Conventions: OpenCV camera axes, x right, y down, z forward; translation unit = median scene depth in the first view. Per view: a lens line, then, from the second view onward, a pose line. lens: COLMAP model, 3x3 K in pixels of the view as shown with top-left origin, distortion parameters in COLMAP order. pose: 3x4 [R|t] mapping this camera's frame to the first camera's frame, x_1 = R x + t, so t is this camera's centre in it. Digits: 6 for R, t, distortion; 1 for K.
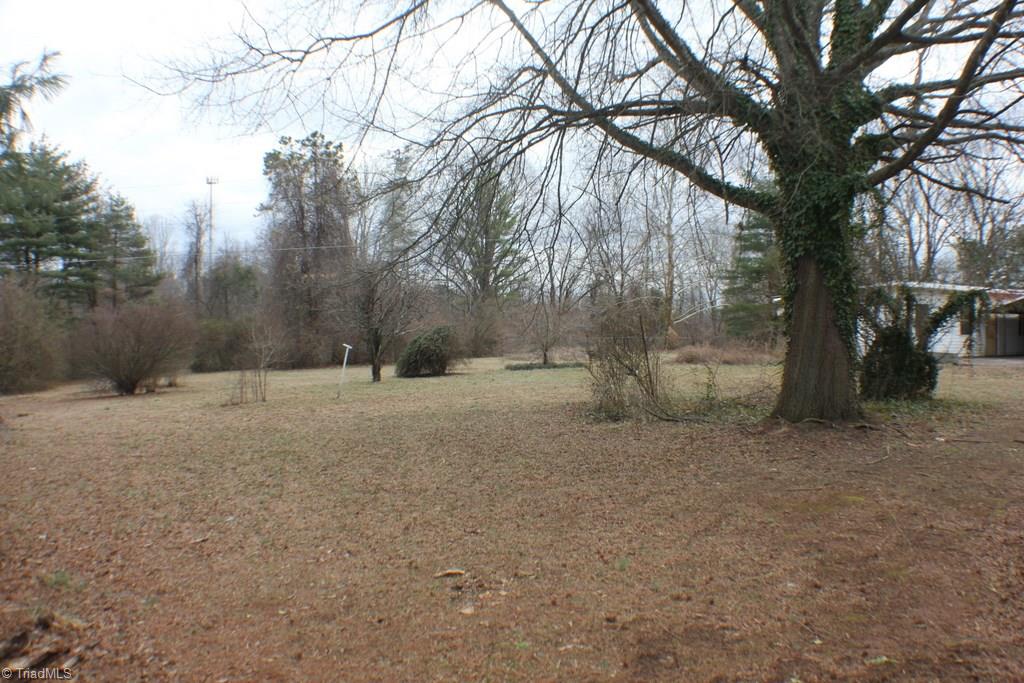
lens RADIAL K [[766.6, 0, 499.0], [0, 766.6, 336.7], [0, 0, 1]] dist [-0.221656, 0.097576]
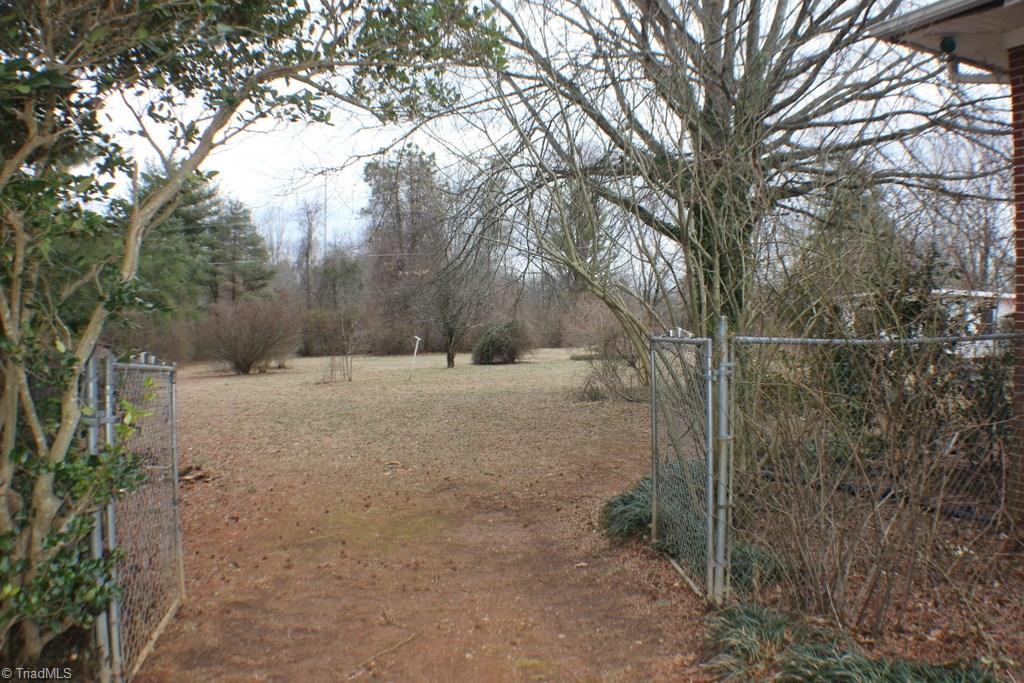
lens RADIAL K [[766.6, 0, 499.0], [0, 766.6, 336.7], [0, 0, 1]] dist [-0.221656, 0.097576]
pose [[0.989280, 0.018087, -0.144905, 0.059948], [-0.015824, 0.999734, 0.016751, -0.006891], [0.145169, -0.014279, 0.989304, -0.113202]]
